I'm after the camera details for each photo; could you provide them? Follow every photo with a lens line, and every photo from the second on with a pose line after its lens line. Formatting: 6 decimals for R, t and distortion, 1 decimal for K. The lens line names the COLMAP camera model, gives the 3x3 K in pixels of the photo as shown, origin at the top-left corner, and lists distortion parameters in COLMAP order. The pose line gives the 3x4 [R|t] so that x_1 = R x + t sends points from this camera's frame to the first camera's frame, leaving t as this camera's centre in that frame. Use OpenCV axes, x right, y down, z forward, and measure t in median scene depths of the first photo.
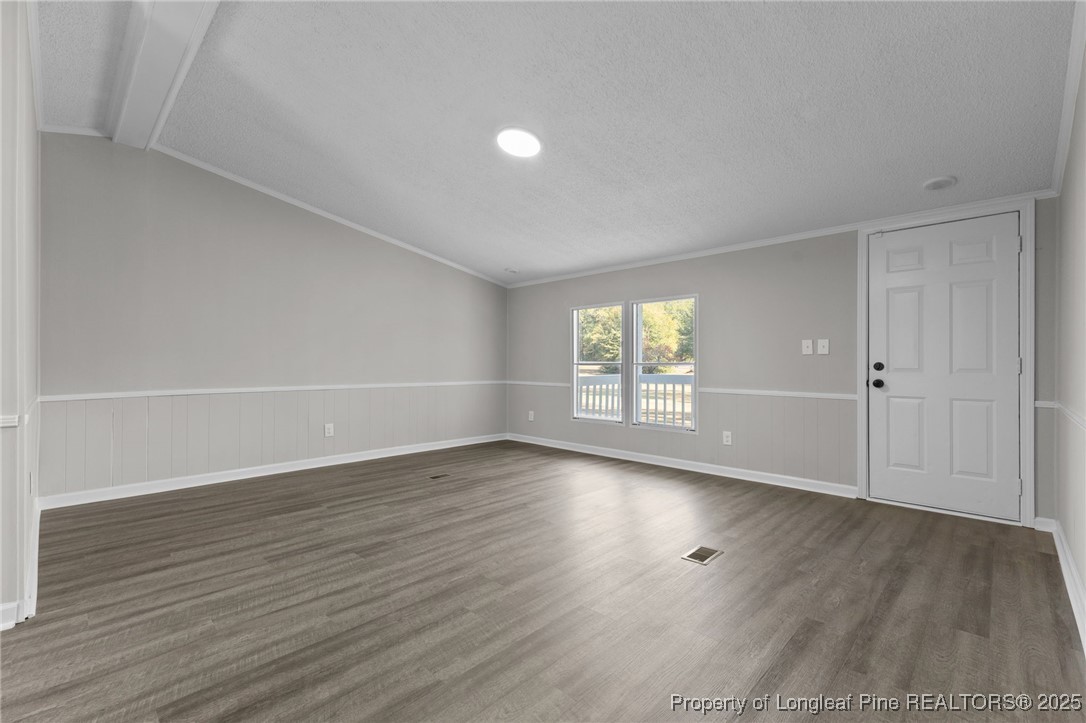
lens RADIAL K [[477.4, 0, 542.2], [0, 477.4, 362.2], [0, 0, 1]] dist [0.004510, -0.000075]
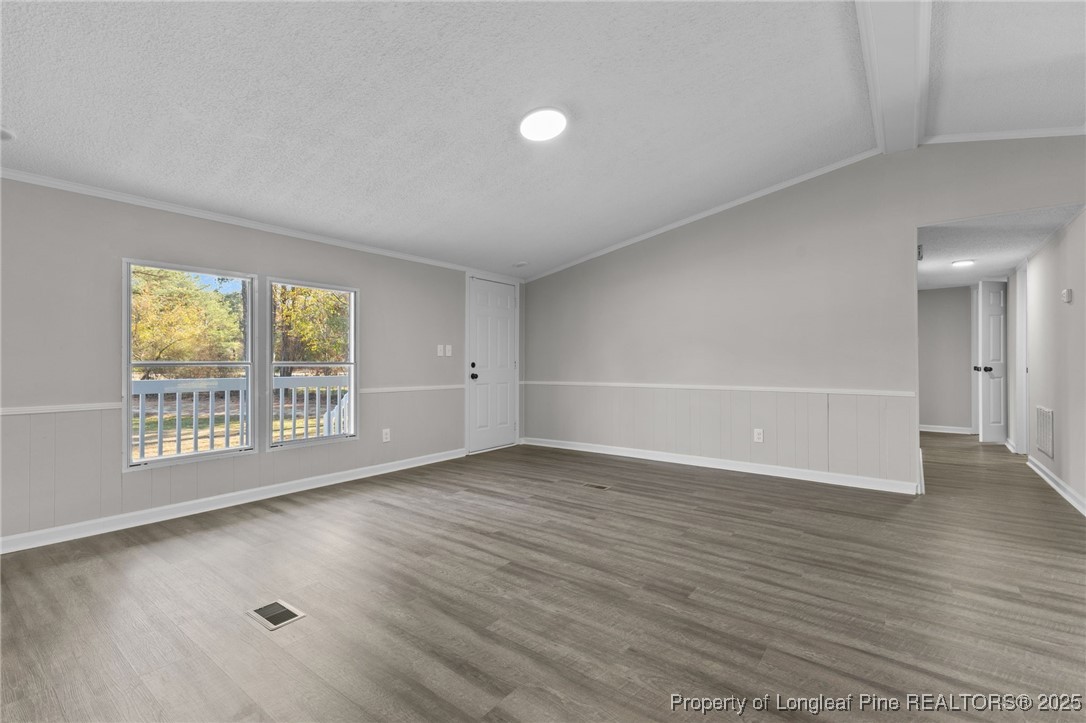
lens RADIAL K [[477.4, 0, 548.8], [0, 477.4, 360.7], [0, 0, 1]] dist [0.004510, -0.000075]
pose [[-0.126522, 0.003896, 0.991956, -1.124226], [-0.000452, 0.999992, -0.003985, 0.002513], [-0.991964, -0.000953, -0.126519, 1.287330]]
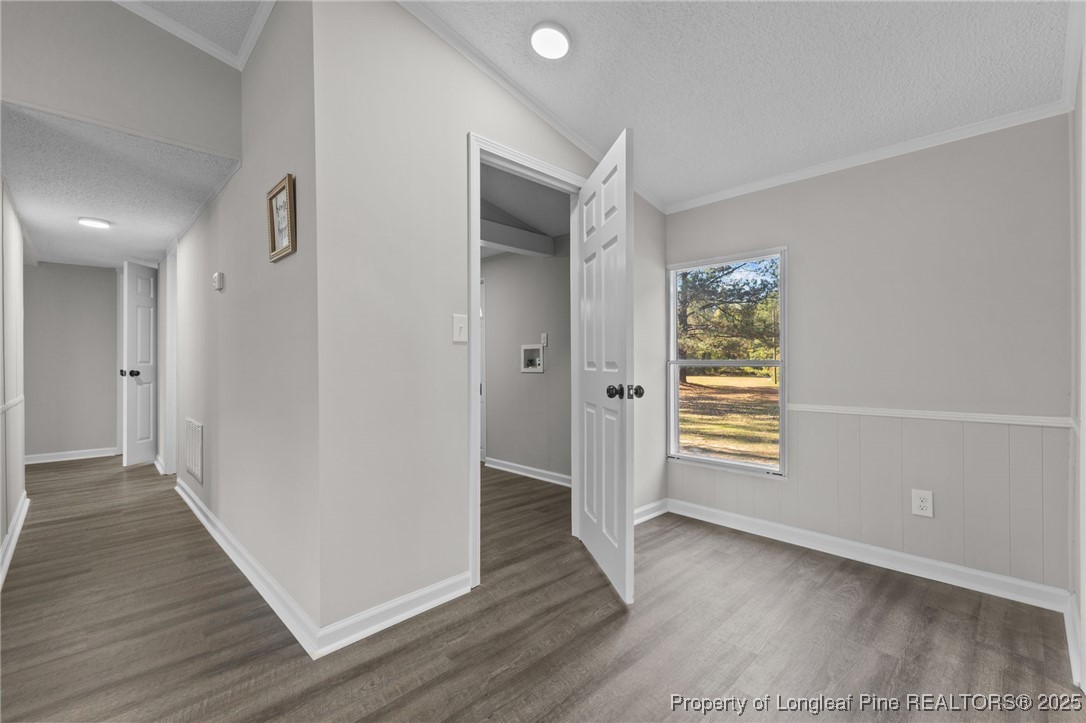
lens RADIAL K [[477.4, 0, 542.2], [0, 477.4, 361.9], [0, 0, 1]] dist [0.004510, -0.000075]
pose [[-0.999845, 0.001844, 0.017512, -0.697550], [0.001759, 0.999987, -0.004859, 0.001422], [-0.017520, -0.004828, -0.999835, 0.705764]]
